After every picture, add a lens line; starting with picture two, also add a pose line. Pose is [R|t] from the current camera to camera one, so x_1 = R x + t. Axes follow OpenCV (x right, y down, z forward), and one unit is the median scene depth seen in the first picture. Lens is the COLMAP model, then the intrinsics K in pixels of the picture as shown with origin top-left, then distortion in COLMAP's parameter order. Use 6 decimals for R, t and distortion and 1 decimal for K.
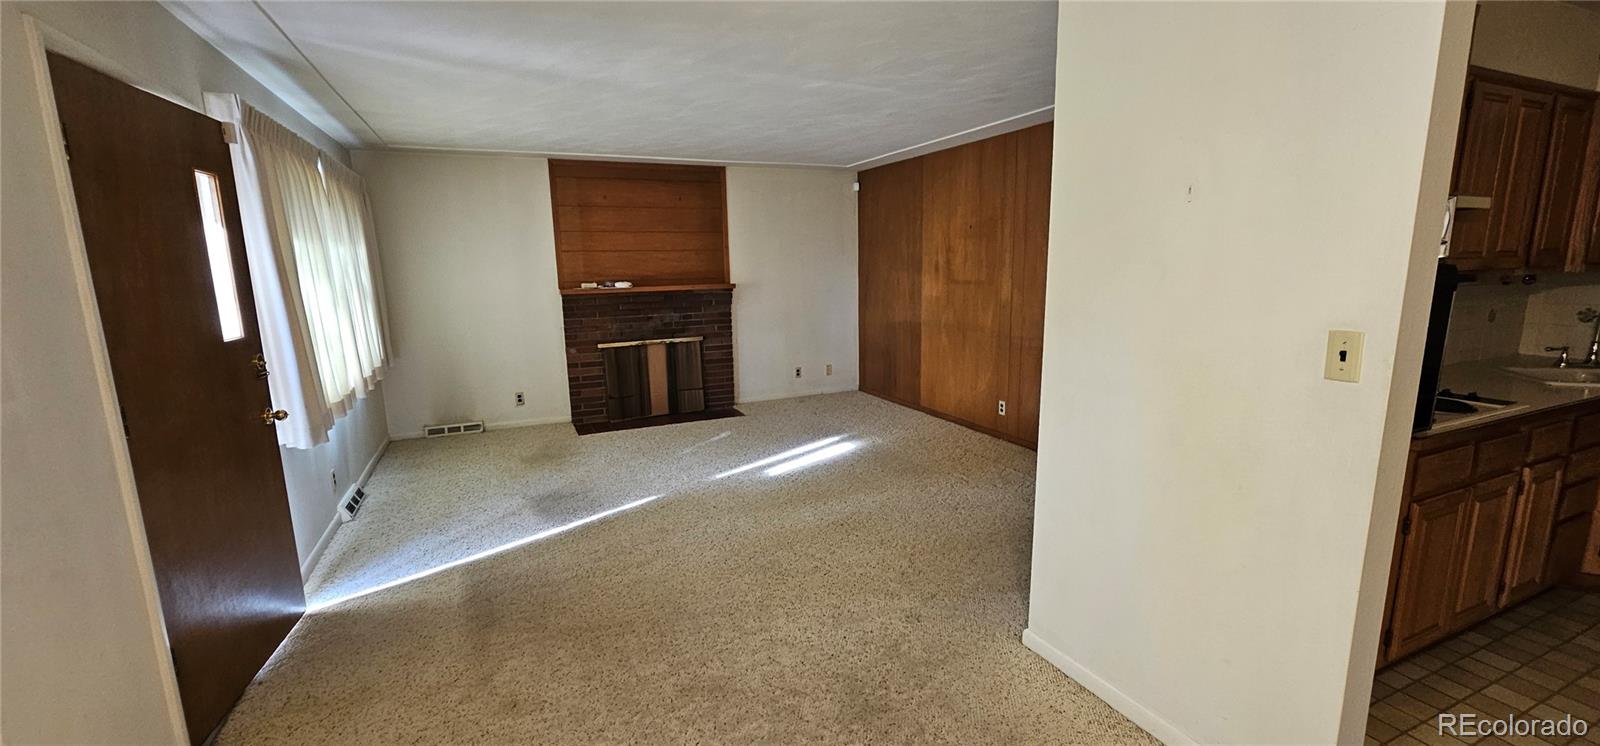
lens RADIAL K [[665.8, 0, 793.4], [0, 665.8, 371.9], [0, 0, 1]] dist [-0.002429, -0.000271]
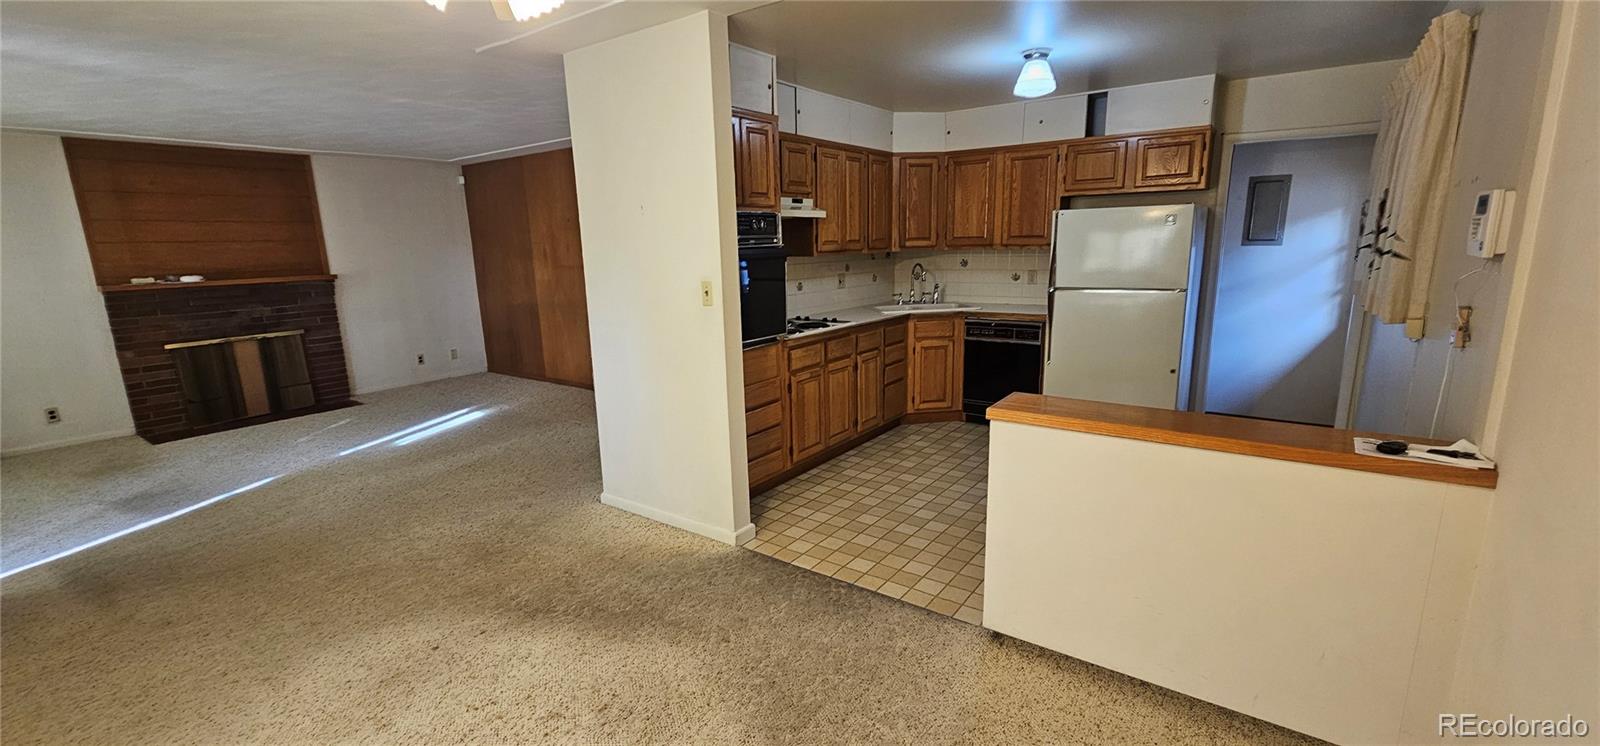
lens RADIAL K [[665.8, 0, 801.6], [0, 665.8, 380.2], [0, 0, 1]] dist [-0.002429, -0.000271]
pose [[0.865436, -0.106449, 0.489580, 0.012924], [0.092212, 0.994318, 0.053188, 0.043112], [-0.492460, -0.000885, 0.870335, -0.249383]]
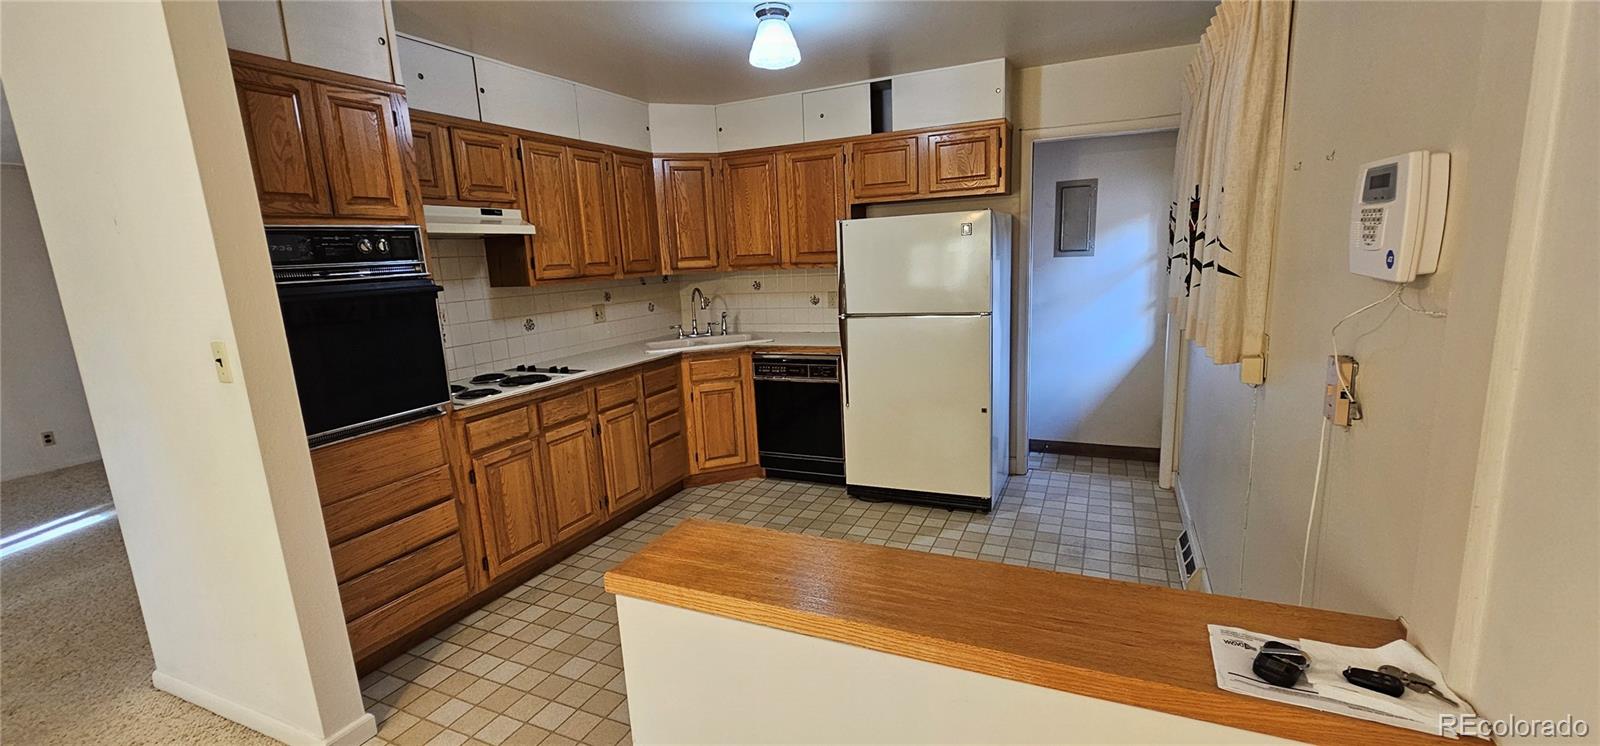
lens RADIAL K [[665.8, 0, 803.4], [0, 665.8, 372.9], [0, 0, 1]] dist [-0.002429, -0.000271]
pose [[0.749051, -0.135253, 0.648560, 0.225121], [0.143557, 0.988817, 0.040411, 0.026787], [-0.646772, 0.062836, 0.760090, -0.165426]]
